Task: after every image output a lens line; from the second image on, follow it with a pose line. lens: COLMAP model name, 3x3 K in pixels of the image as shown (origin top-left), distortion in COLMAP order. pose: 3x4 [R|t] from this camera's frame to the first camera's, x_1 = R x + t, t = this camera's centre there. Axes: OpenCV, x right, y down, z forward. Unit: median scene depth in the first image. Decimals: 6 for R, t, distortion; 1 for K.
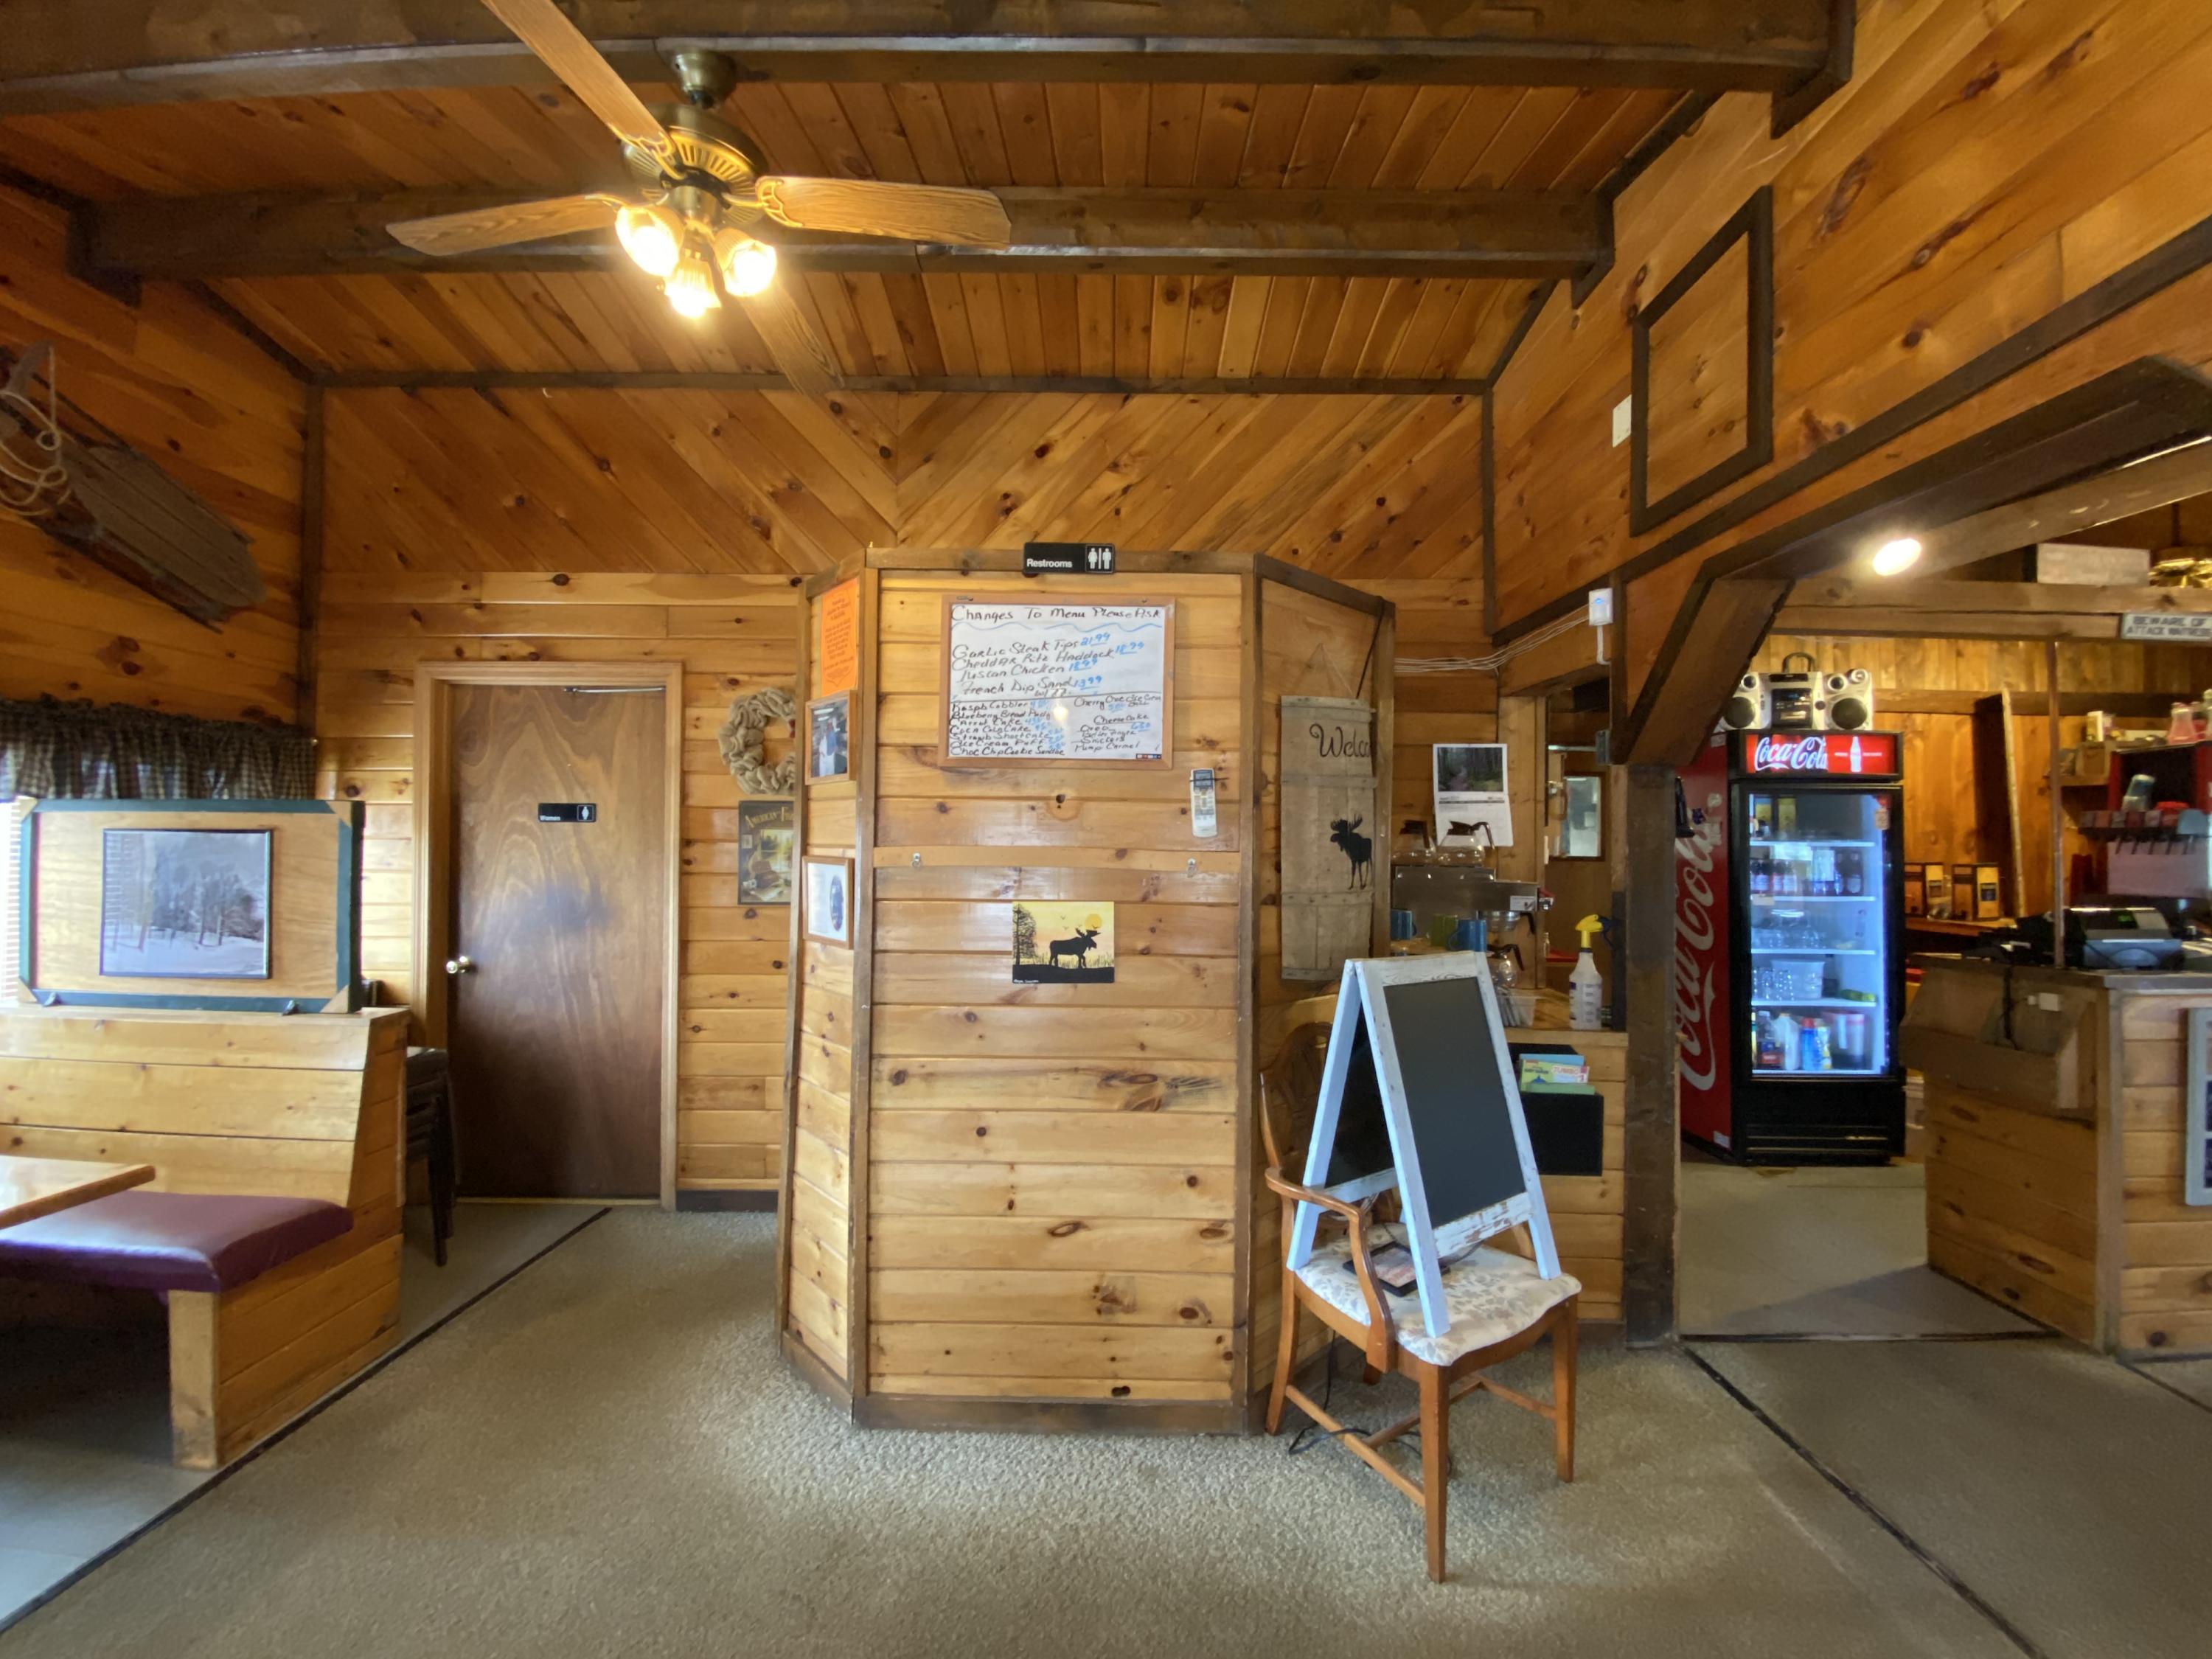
lens RADIAL K [[890.4, 0, 1108.3], [0, 890.4, 839.2], [0, 0, 1]] dist [0.001846, -0.016001]
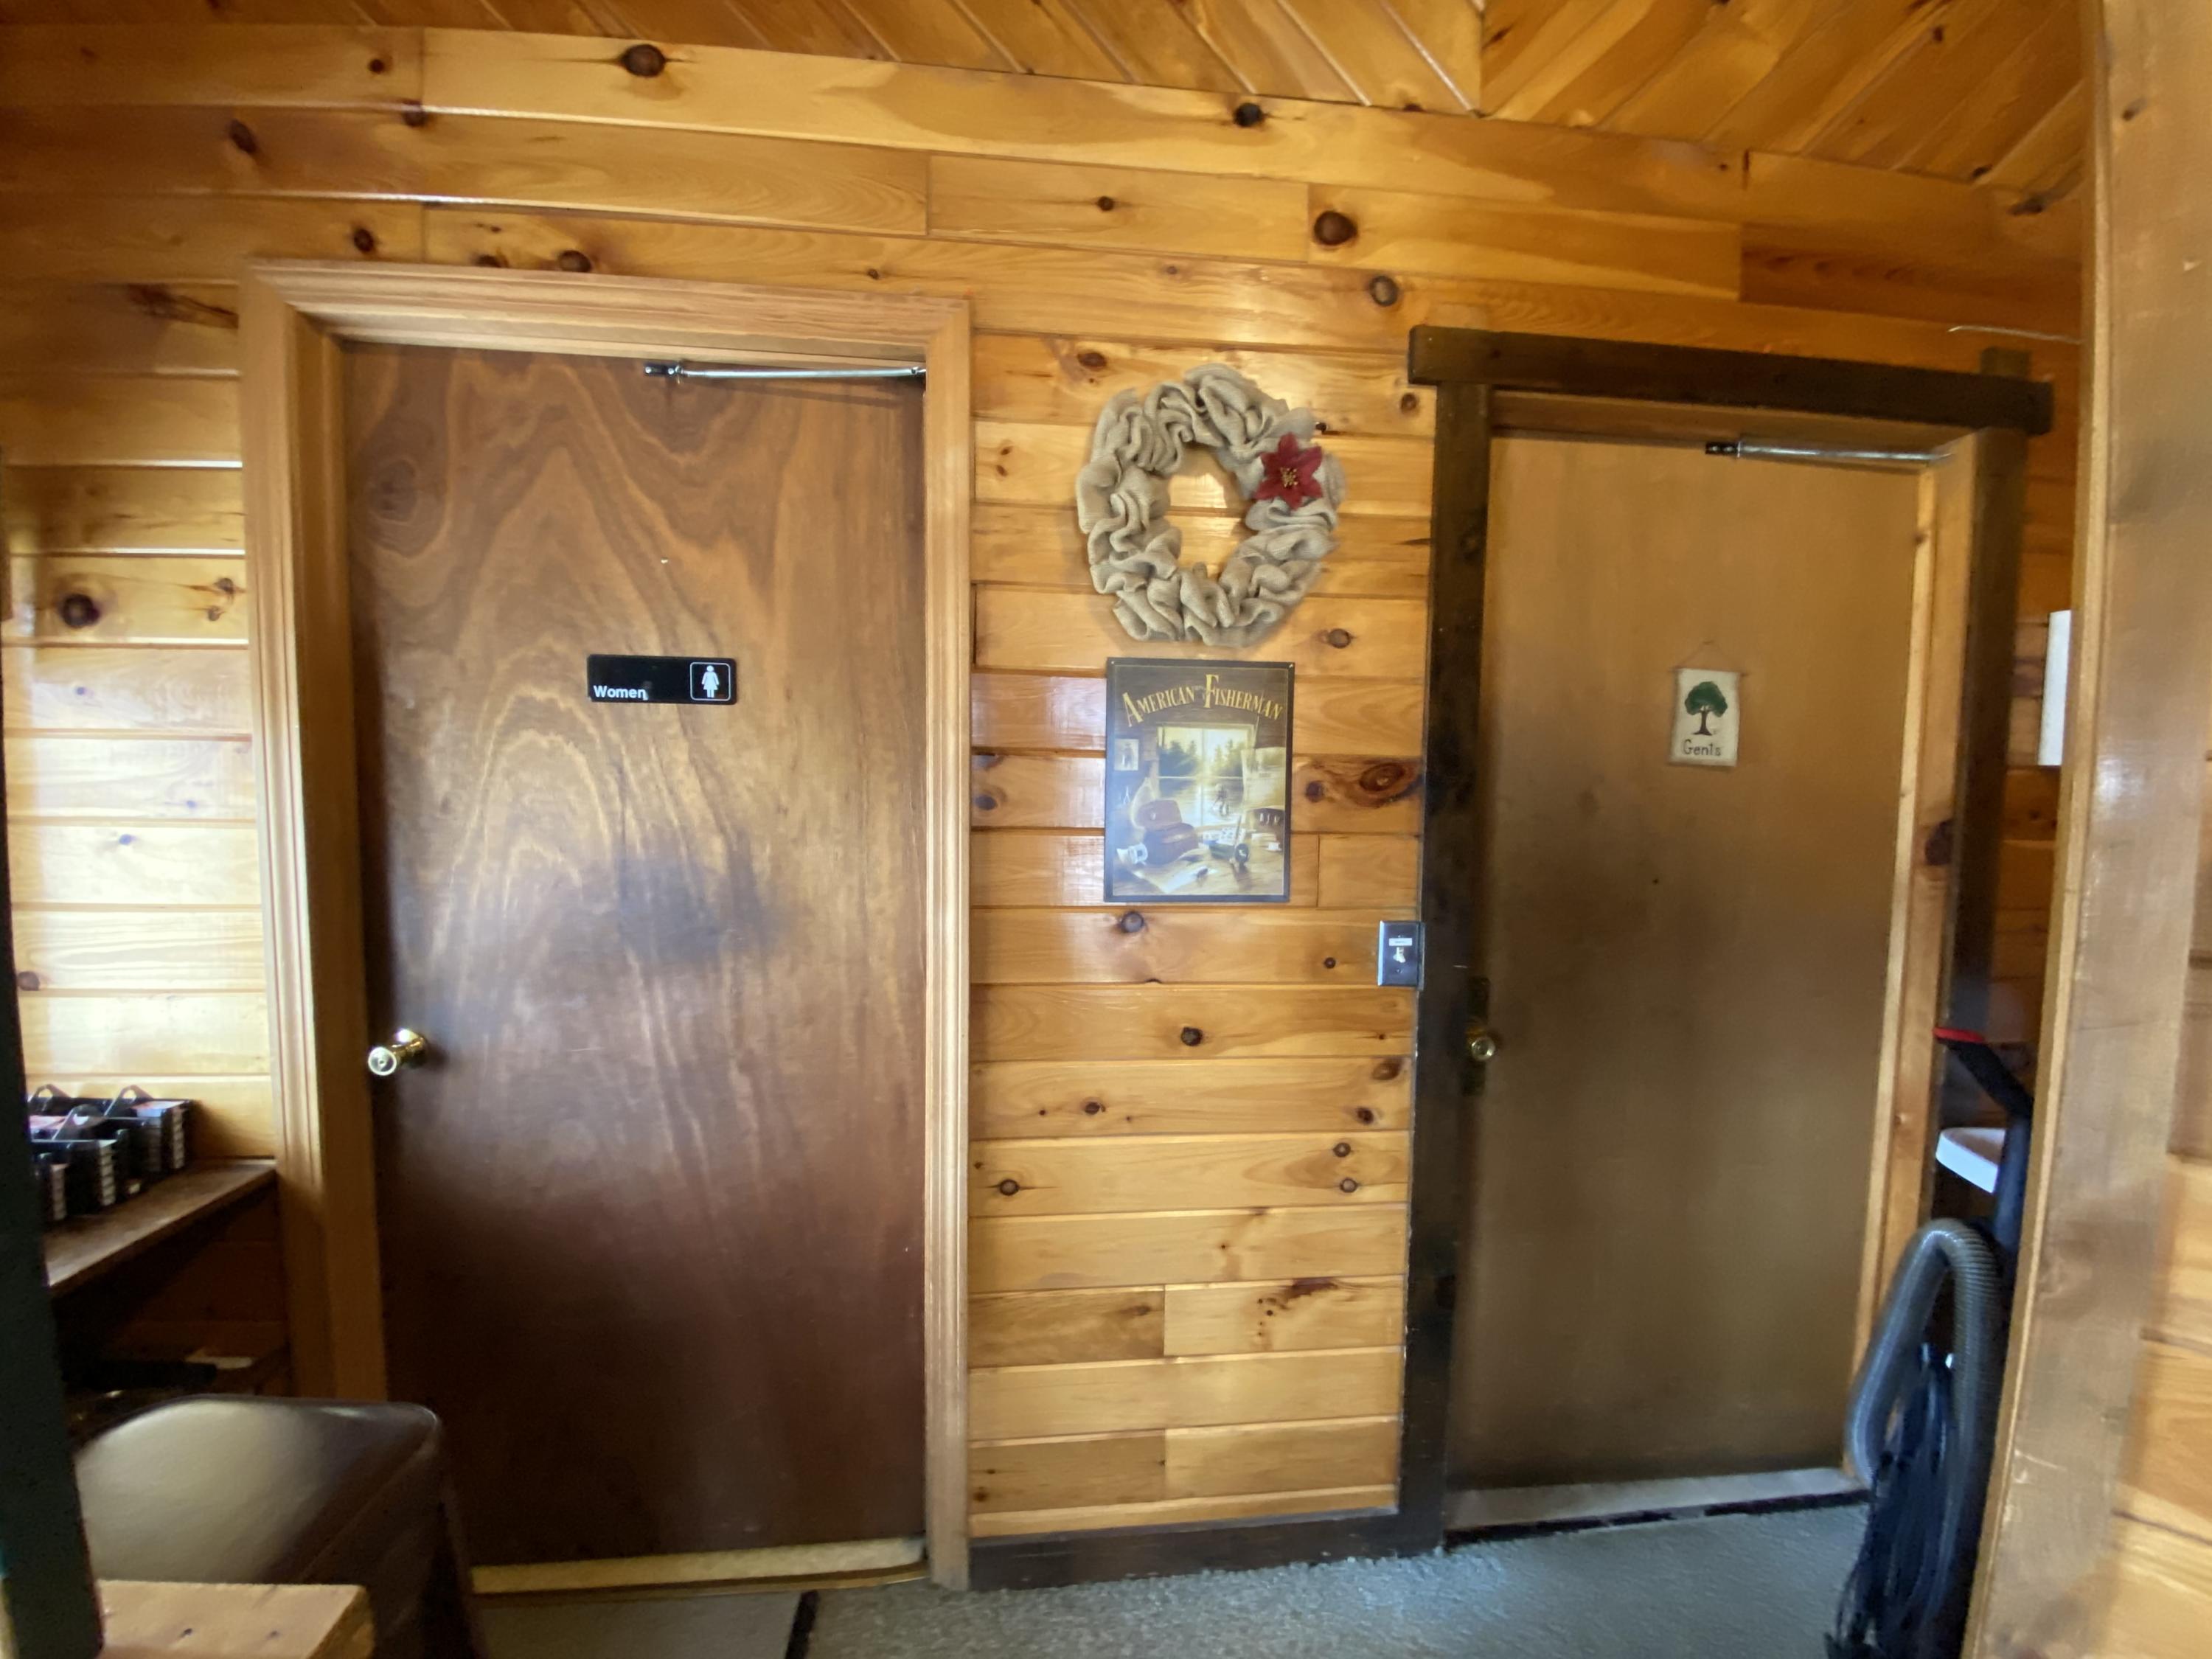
lens RADIAL K [[898.3, 0, 1106.0], [0, 898.3, 829.5], [0, 0, 1]] dist [0.023178, -0.022732]
pose [[0.994615, 0.001417, 0.103632, -0.457689], [-0.009743, 0.996757, 0.079878, 0.003953], [-0.103183, -0.080457, 0.991403, 0.570593]]
